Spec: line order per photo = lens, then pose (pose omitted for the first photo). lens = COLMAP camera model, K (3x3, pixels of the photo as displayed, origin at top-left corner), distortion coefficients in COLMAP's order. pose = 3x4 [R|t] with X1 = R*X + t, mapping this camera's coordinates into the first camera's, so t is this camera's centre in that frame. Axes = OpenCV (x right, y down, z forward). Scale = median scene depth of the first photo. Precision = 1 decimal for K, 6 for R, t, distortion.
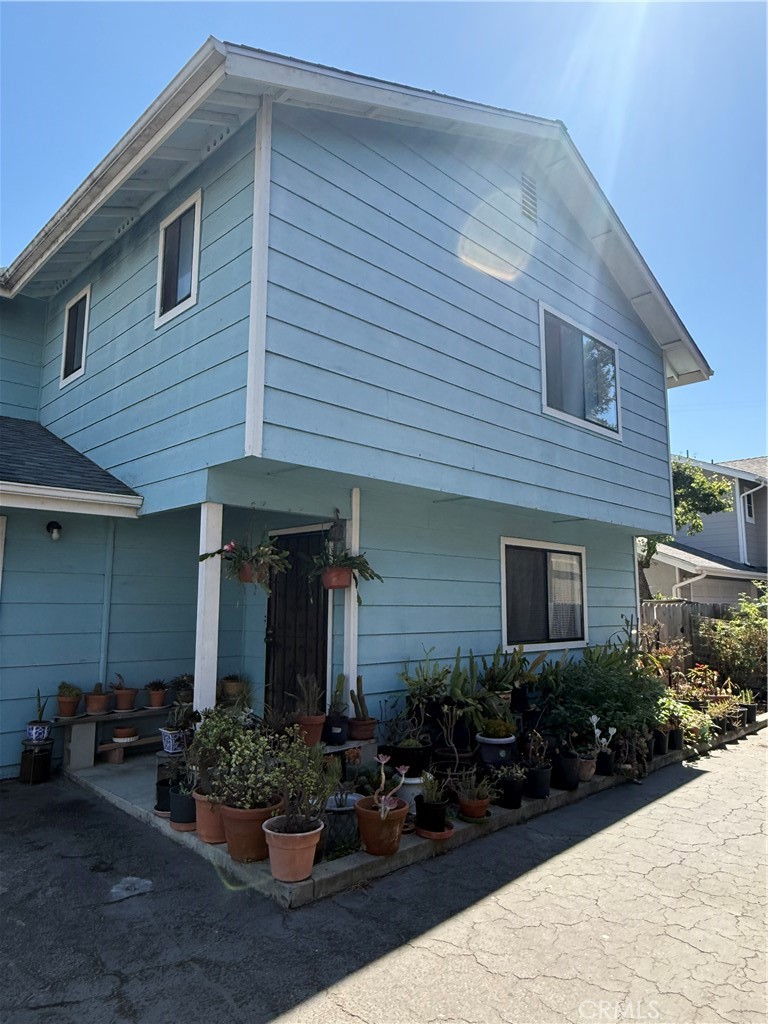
lens RADIAL K [[674.7, 0, 380.9], [0, 674.7, 512.5], [0, 0, 1]] dist [-0.000531, 0.001597]
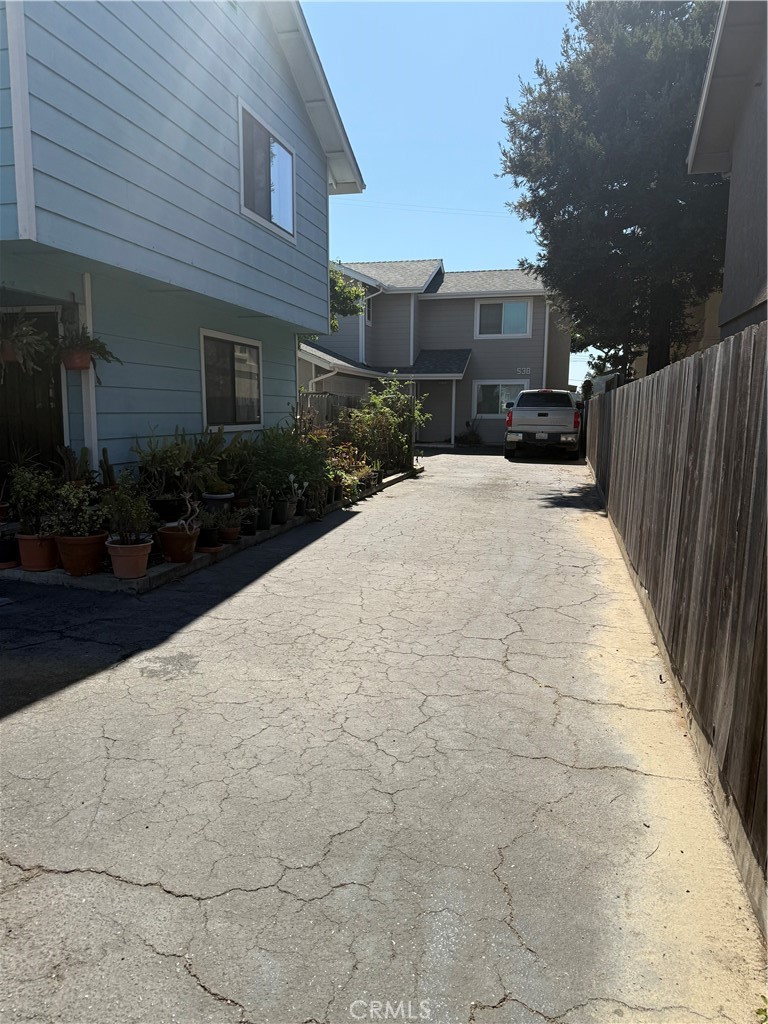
lens RADIAL K [[746.3, 0, 384.0], [0, 746.3, 512.0], [0, 0, 1]] dist [0.138753, -0.265945]
pose [[0.849676, -0.069854, 0.522657, -0.247472], [-0.076402, 0.964418, 0.253100, -0.010179], [-0.521740, -0.254985, 0.814107, -0.250363]]
